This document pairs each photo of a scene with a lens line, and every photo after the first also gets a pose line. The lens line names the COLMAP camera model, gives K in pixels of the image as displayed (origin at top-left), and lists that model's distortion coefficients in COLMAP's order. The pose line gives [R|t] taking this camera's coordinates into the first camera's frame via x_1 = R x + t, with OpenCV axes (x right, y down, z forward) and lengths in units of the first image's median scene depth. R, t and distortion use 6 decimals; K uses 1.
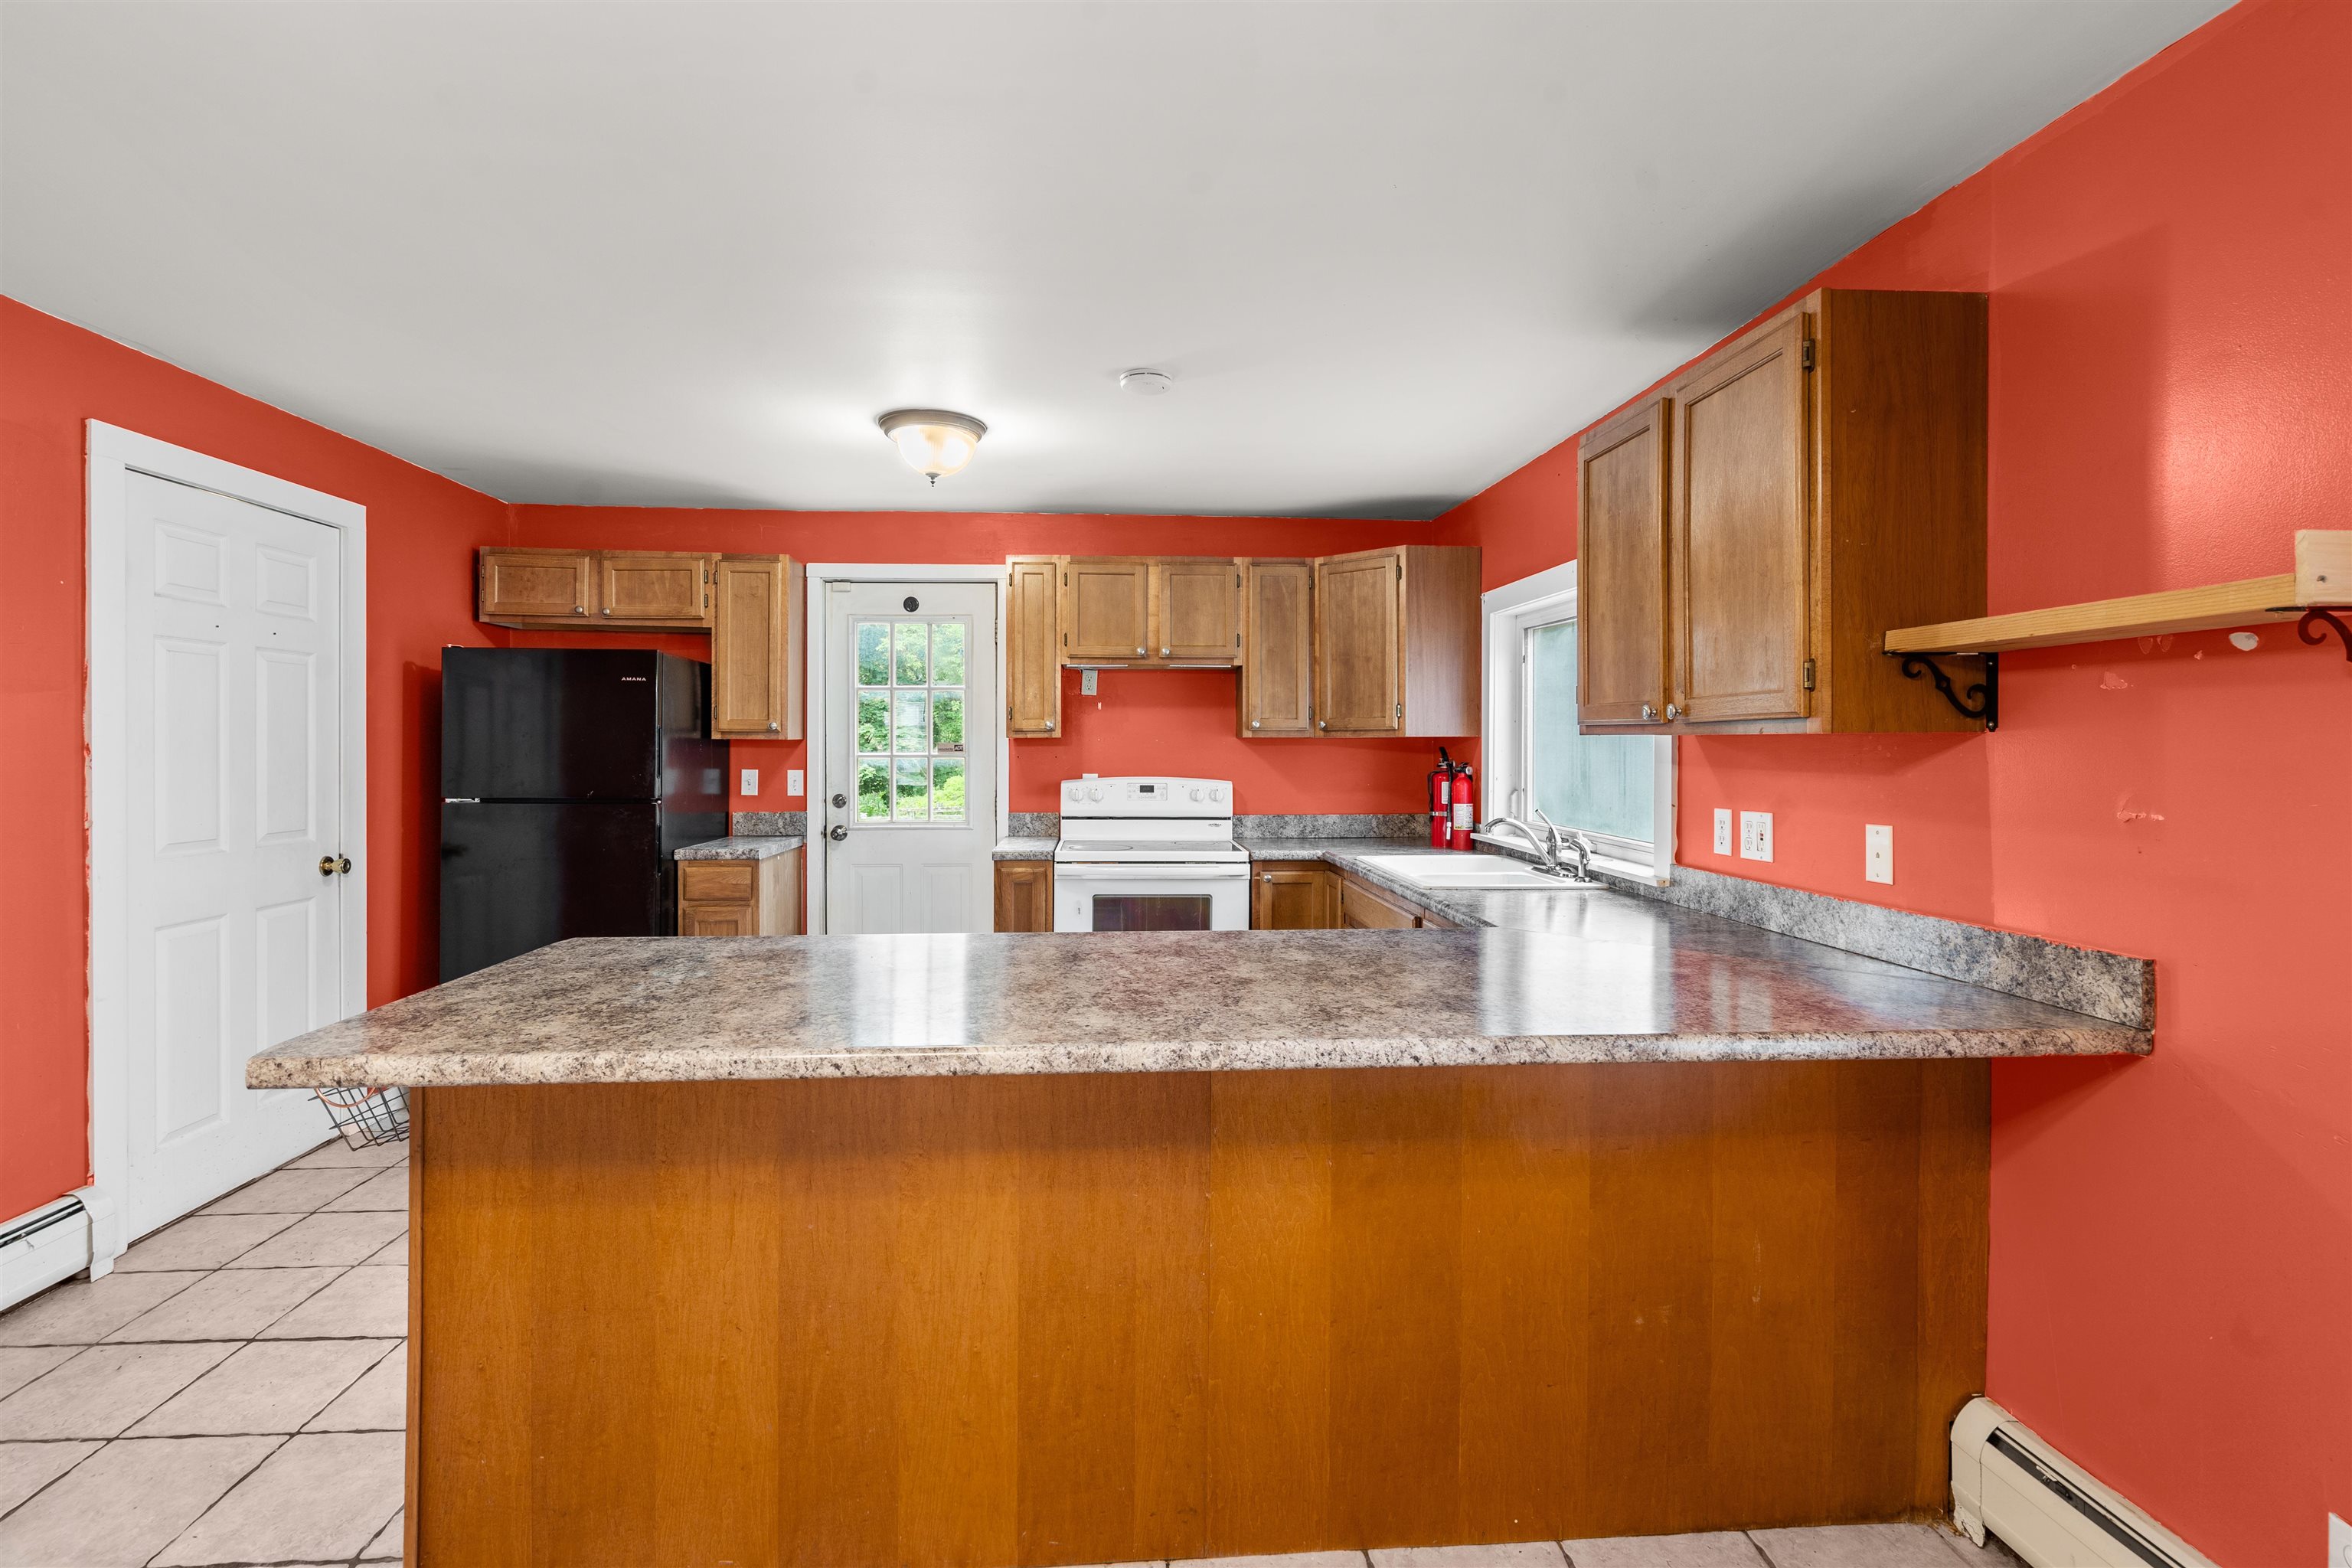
lens RADIAL K [[1078.3, 0, 1174.6], [0, 1078.3, 748.1], [0, 0, 1]] dist [-0.003505, 0.000564]
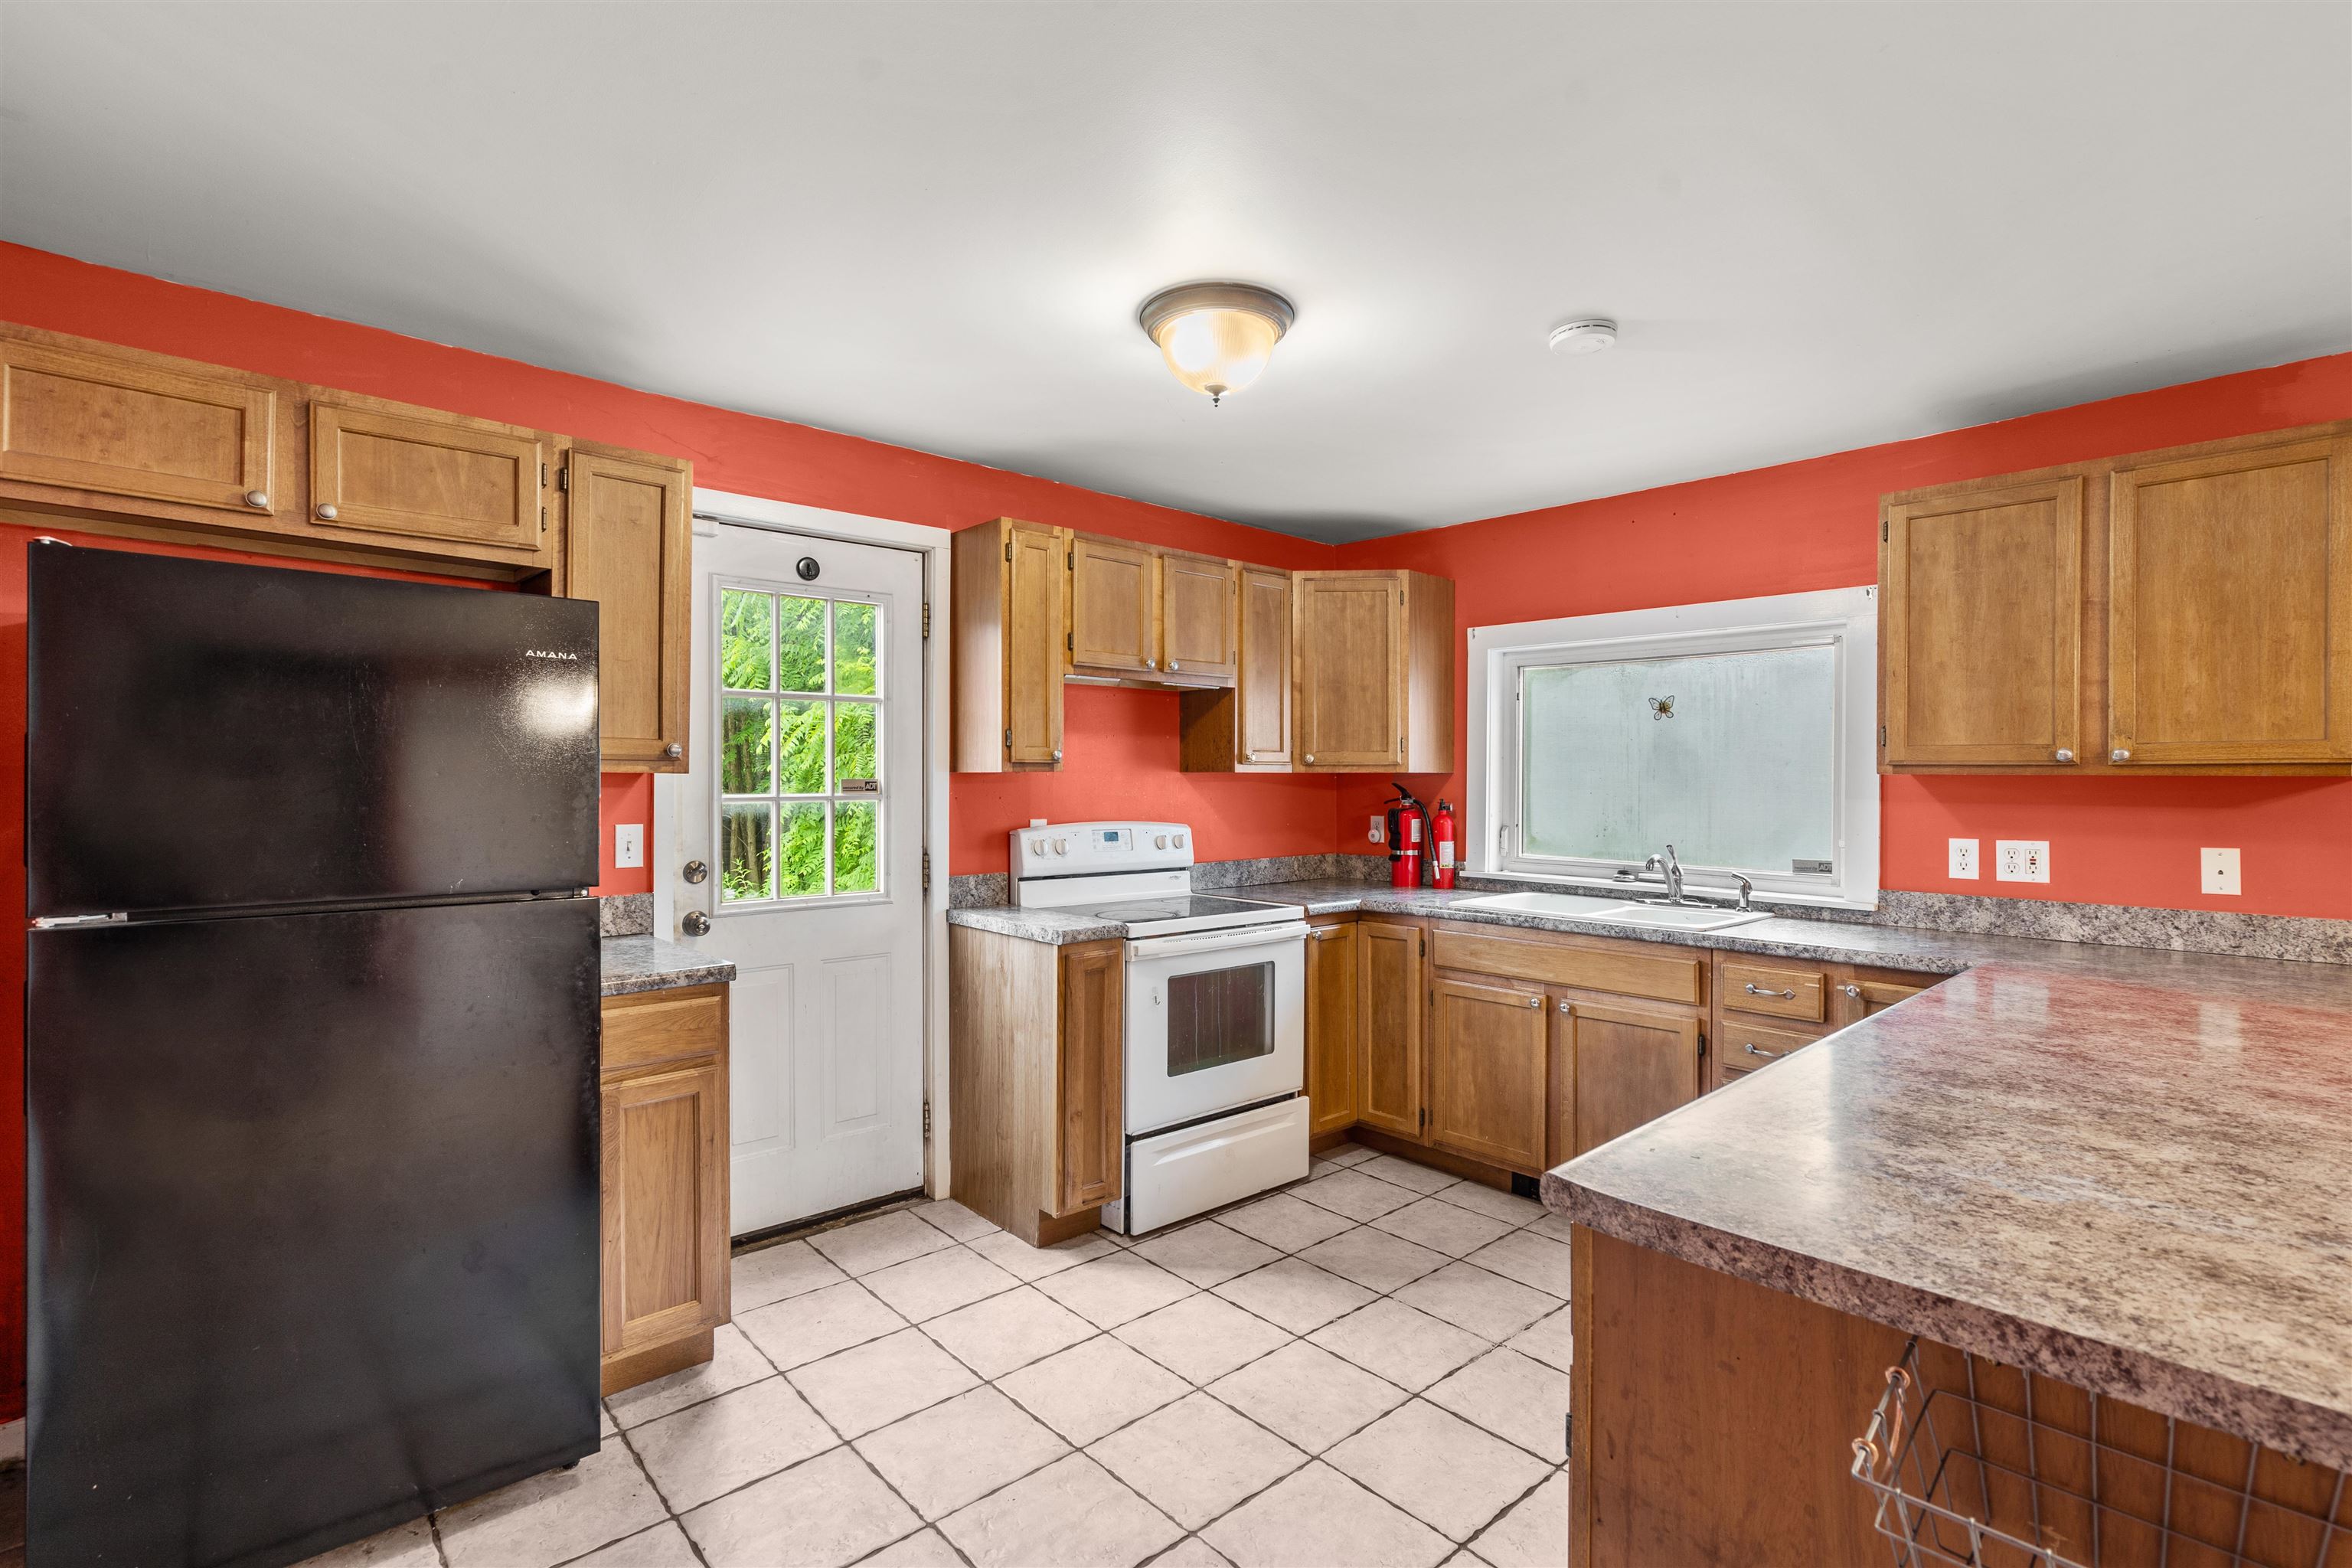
lens RADIAL K [[1098.3, 0, 1173.7], [0, 1098.3, 784.0], [0, 0, 1]] dist [0.000285, 0.001274]
pose [[0.783855, -0.002748, 0.620938, -0.552694], [0.000410, 0.999992, 0.003908, -0.004575], [-0.620944, -0.002809, 0.783850, 0.377995]]
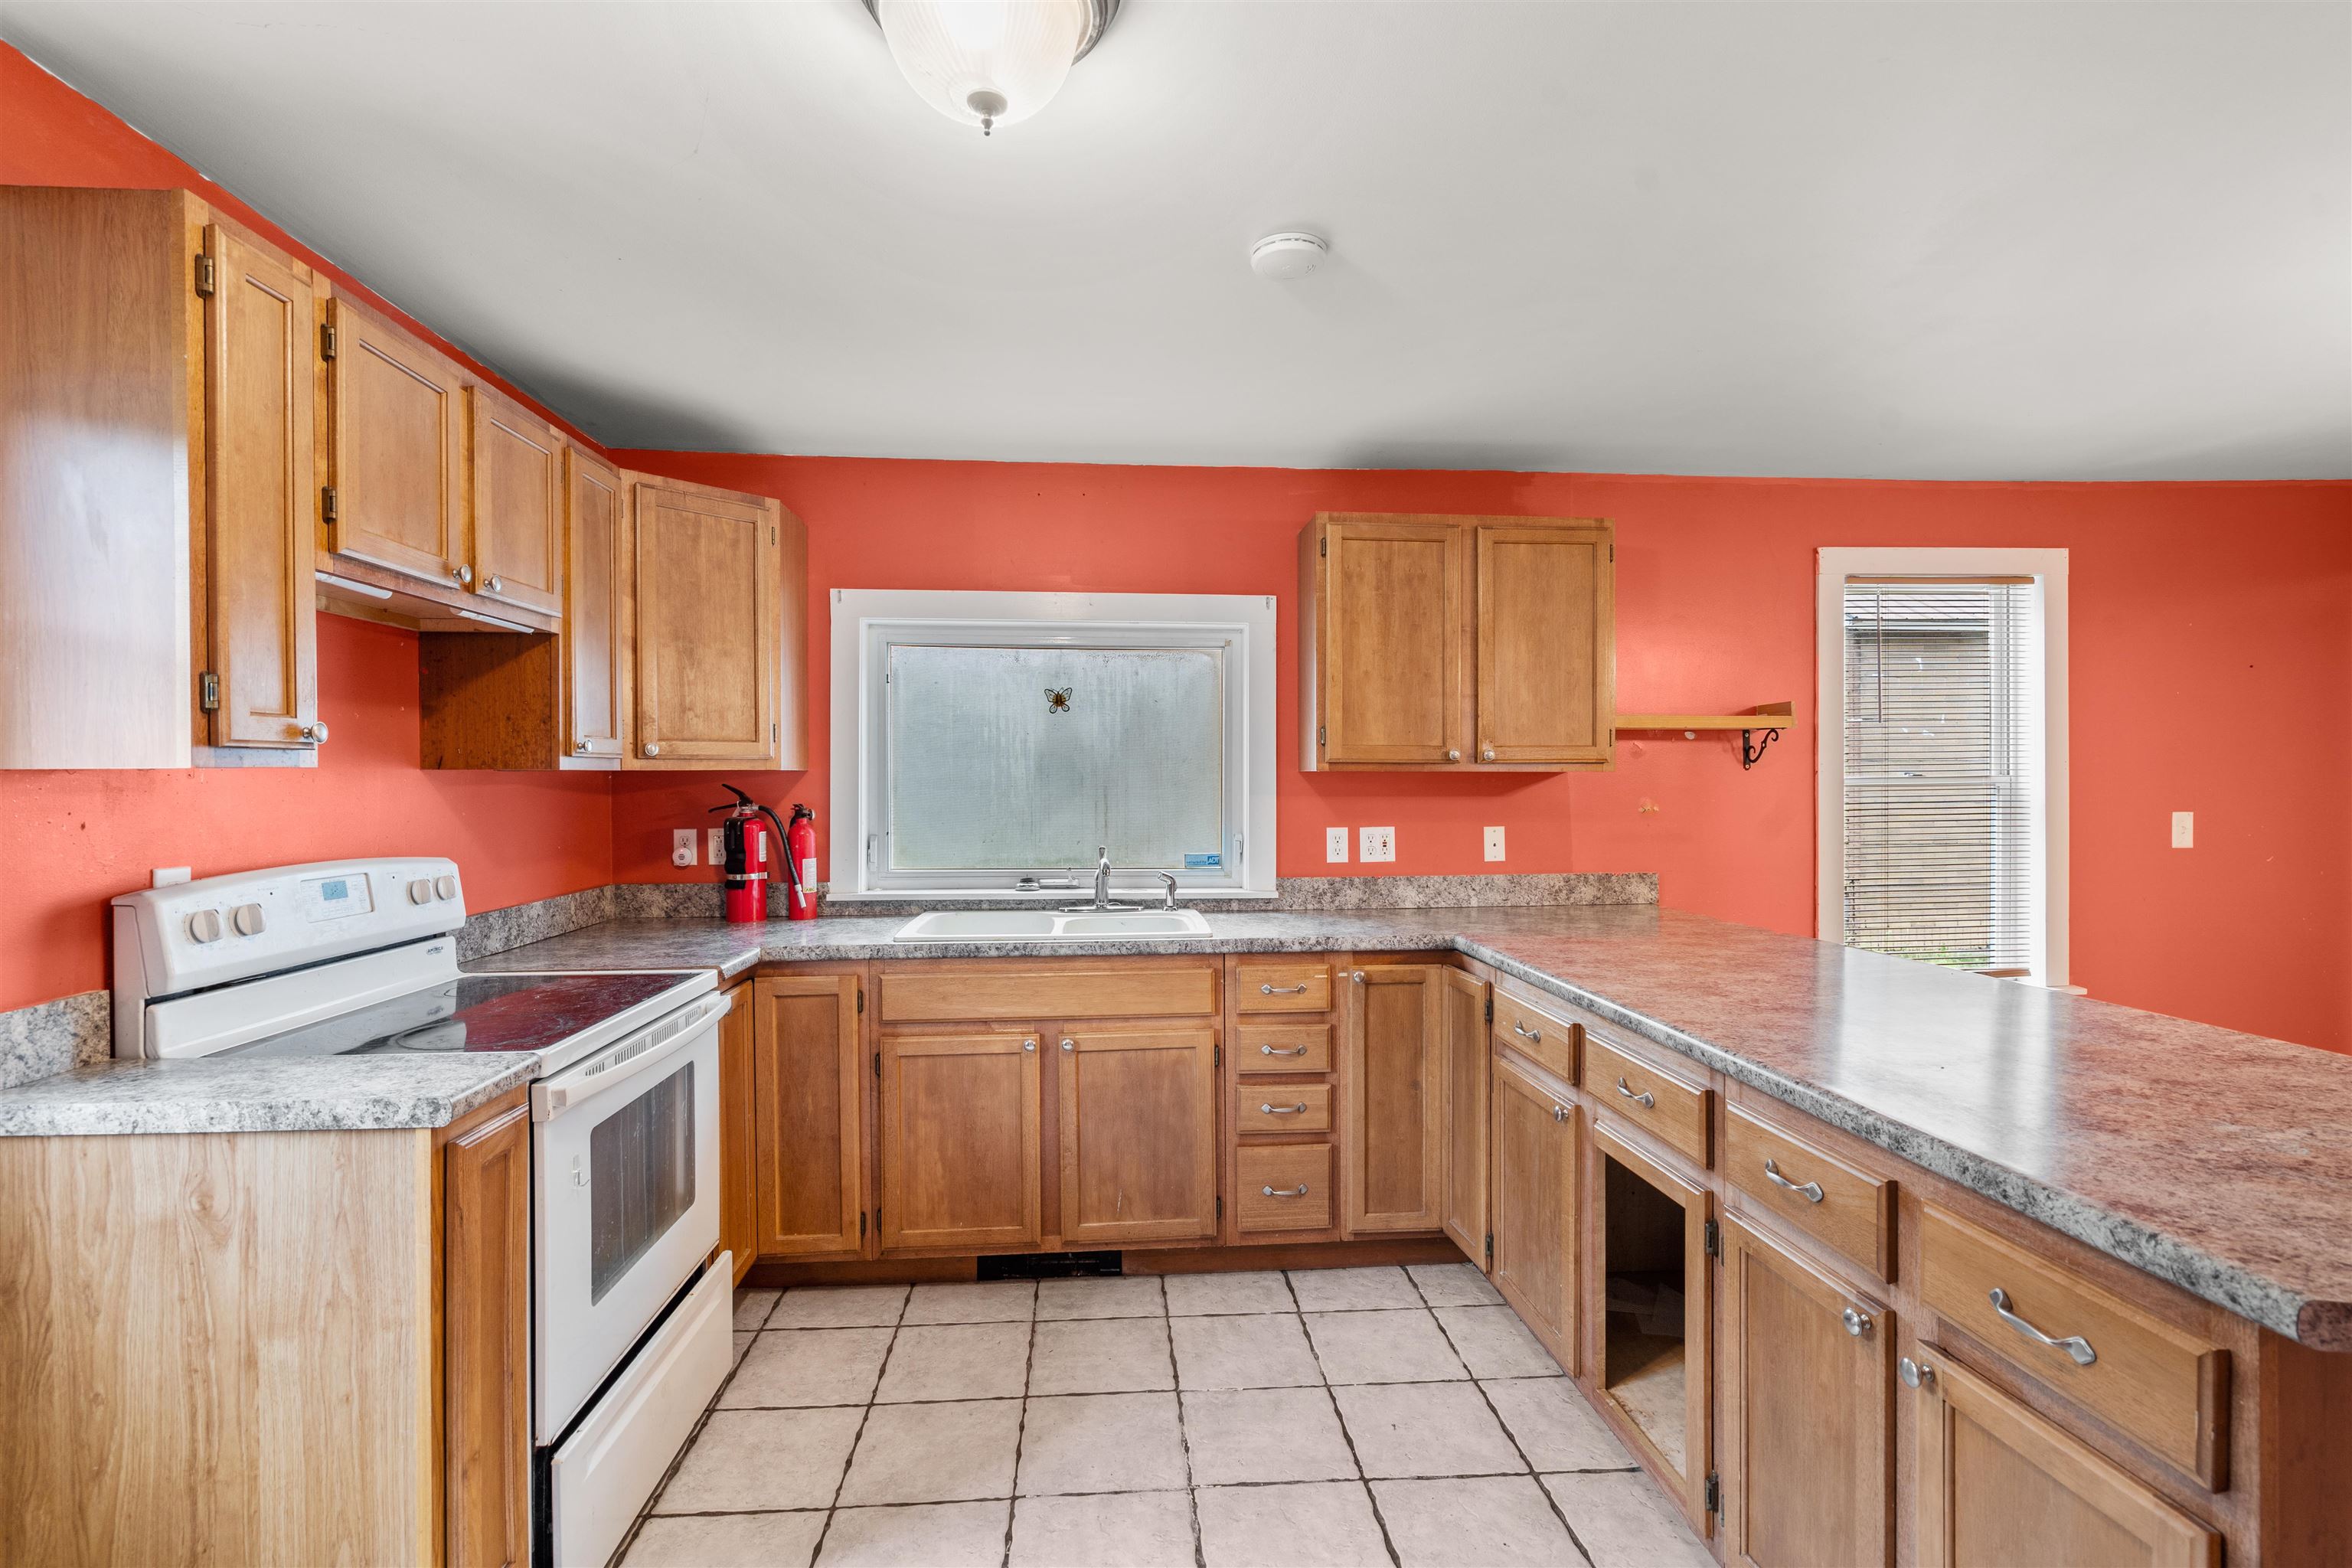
lens RADIAL K [[1078.6, 0, 1176.0], [0, 1078.6, 784.0], [0, 0, 1]] dist [-0.001617, 0.000370]
pose [[-0.008769, -0.008784, 0.999923, -0.505850], [0.006338, 0.999941, 0.008839, -0.006278], [-0.999941, 0.006415, -0.008713, 0.756366]]
